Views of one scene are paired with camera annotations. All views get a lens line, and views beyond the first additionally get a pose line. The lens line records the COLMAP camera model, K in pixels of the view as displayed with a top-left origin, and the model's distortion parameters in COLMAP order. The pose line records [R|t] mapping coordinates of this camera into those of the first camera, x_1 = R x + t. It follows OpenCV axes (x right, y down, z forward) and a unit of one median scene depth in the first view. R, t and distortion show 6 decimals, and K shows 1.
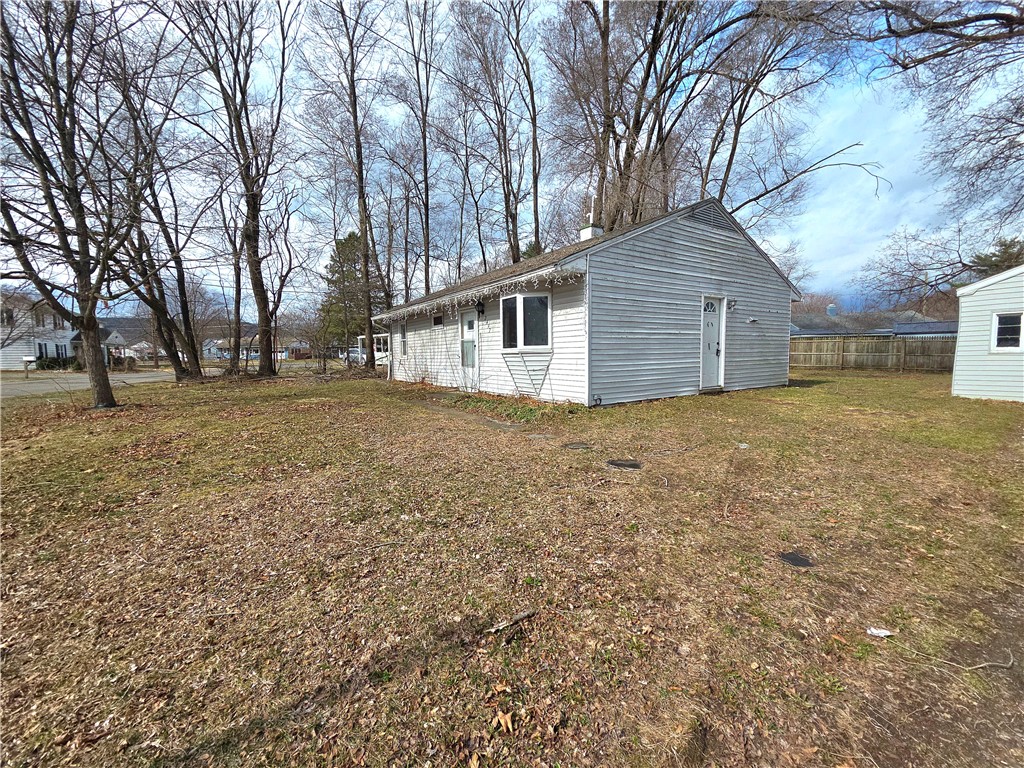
lens RADIAL K [[417.0, 0, 513.1], [0, 417.0, 384.7], [0, 0, 1]] dist [0.001642, 0.000381]
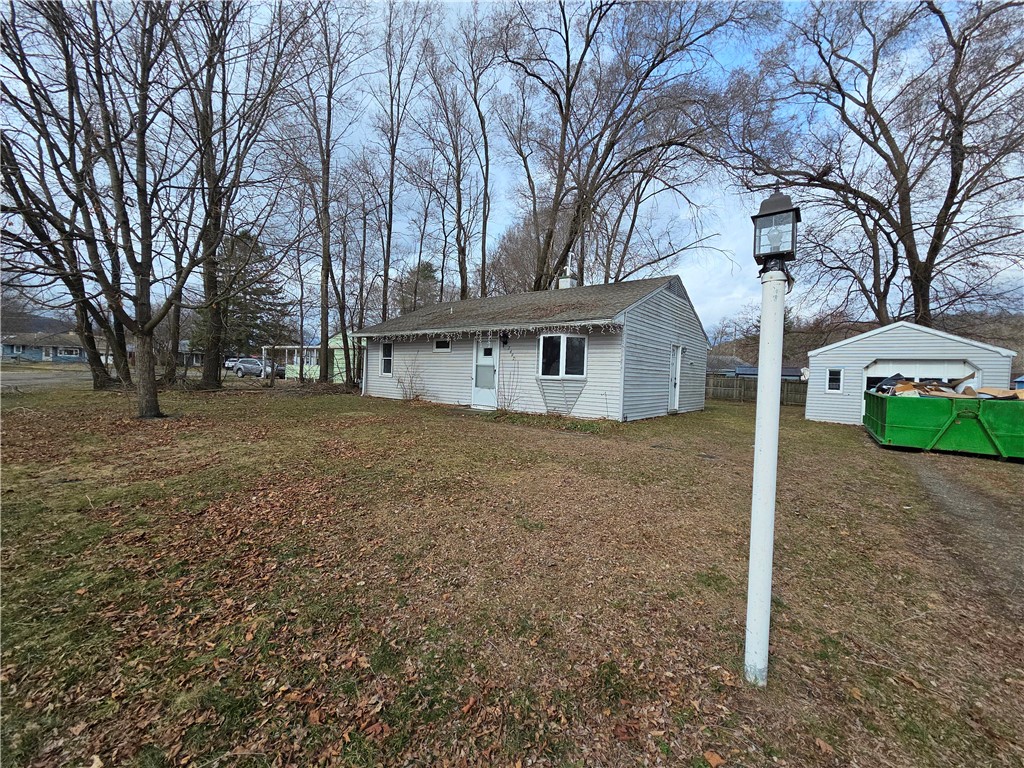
lens RADIAL K [[417.0, 0, 513.1], [0, 417.0, 384.7], [0, 0, 1]] dist [0.001642, 0.000381]
pose [[0.951080, 0.041097, 0.306200, -0.457599], [-0.026205, 0.998272, -0.052588, 0.008183], [-0.307832, 0.041991, 0.950514, -0.147301]]
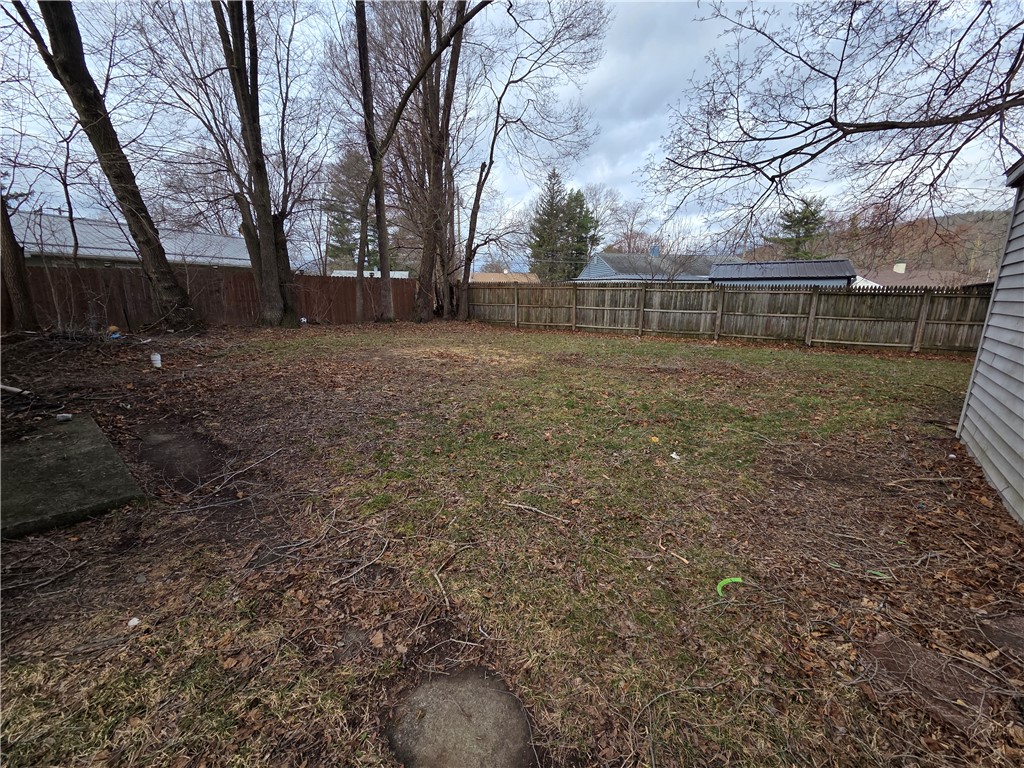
lens RADIAL K [[417.0, 0, 513.1], [0, 417.0, 384.7], [0, 0, 1]] dist [0.001642, 0.000381]
pose [[0.958358, -0.041267, 0.282572, 1.019637], [0.002843, 0.990834, 0.135059, -0.116050], [-0.285555, -0.128631, 0.949691, 1.074673]]
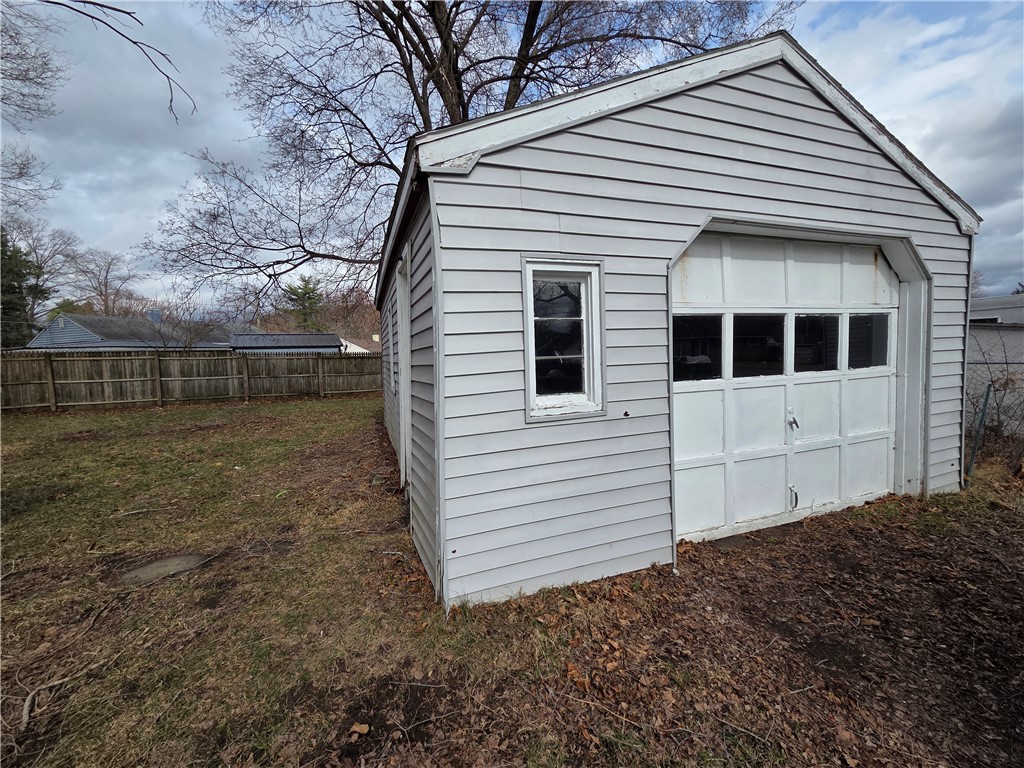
lens RADIAL K [[417.0, 0, 513.1], [0, 417.0, 384.7], [0, 0, 1]] dist [0.001642, 0.000381]
pose [[0.249625, -0.064097, 0.966219, 0.813810], [0.097551, 0.994395, 0.040764, -0.099934], [-0.963416, 0.084080, 0.254478, 0.864569]]
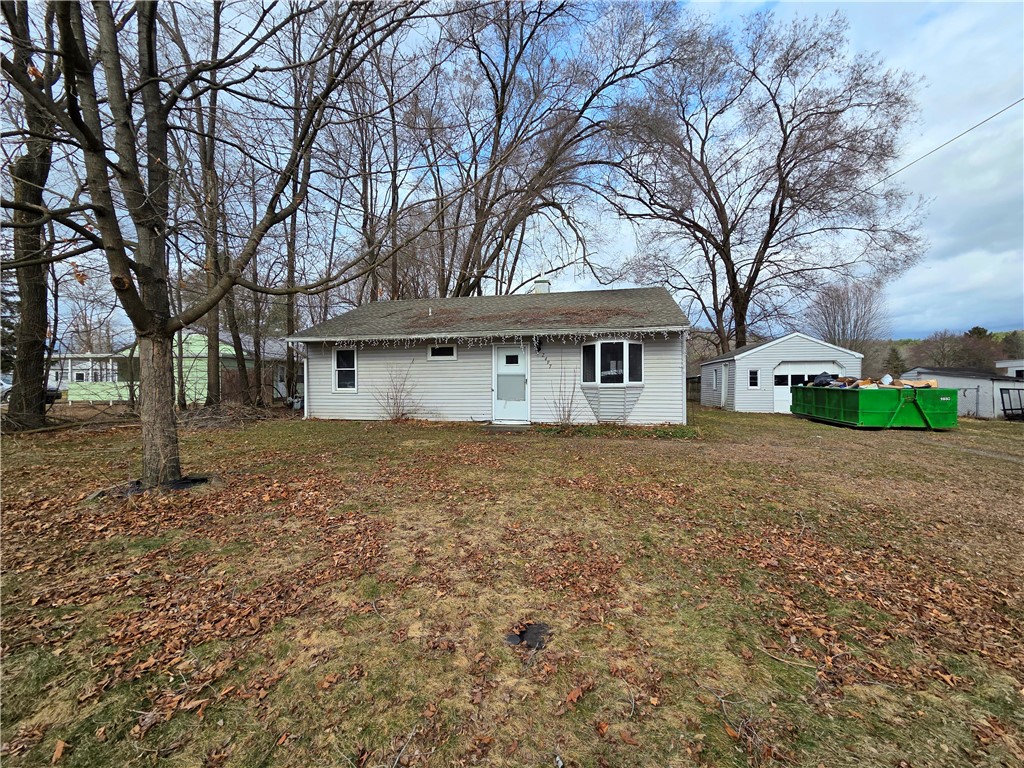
lens RADIAL K [[414.8, 0, 510.4], [0, 414.8, 388.4], [0, 0, 1]] dist [0.001812, 0.000238]
pose [[0.731078, 0.005605, 0.682271, -0.954802], [0.043496, 0.997549, -0.054802, -0.018301], [-0.680906, 0.069741, 0.729042, 0.301403]]
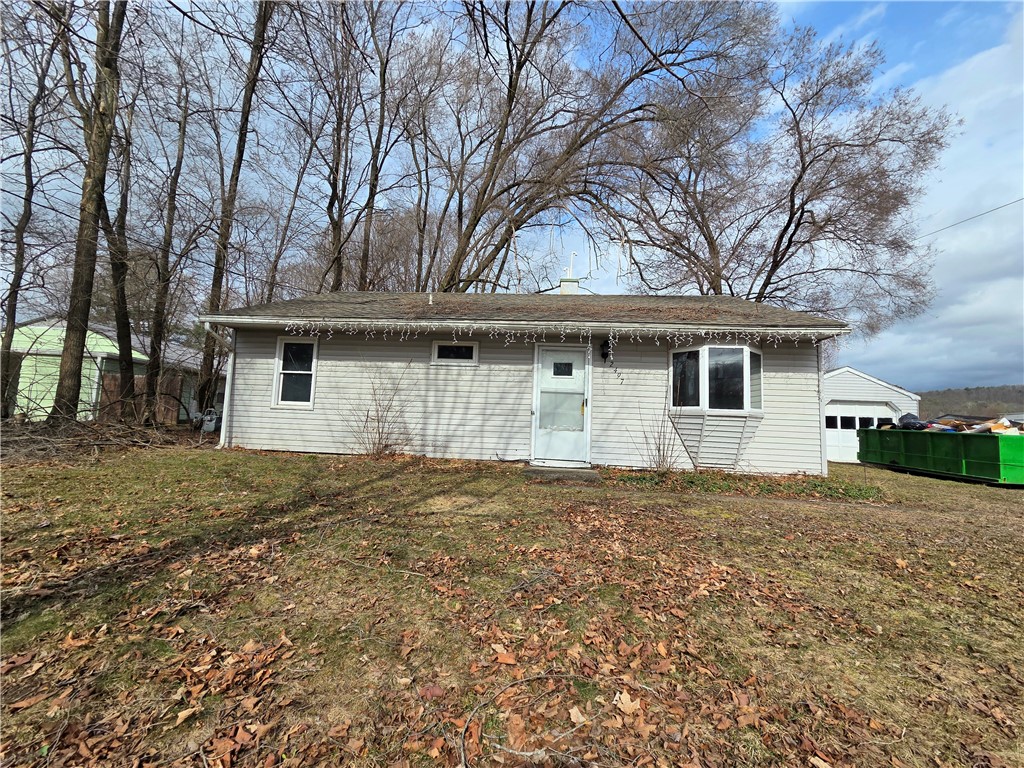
lens RADIAL K [[417.0, 0, 513.1], [0, 417.0, 384.7], [0, 0, 1]] dist [0.001642, 0.000381]
pose [[0.630717, 0.110789, 0.768064, -0.810267], [0.008530, 0.988707, -0.149621, -0.016901], [-0.775966, 0.100920, 0.622649, 0.748958]]
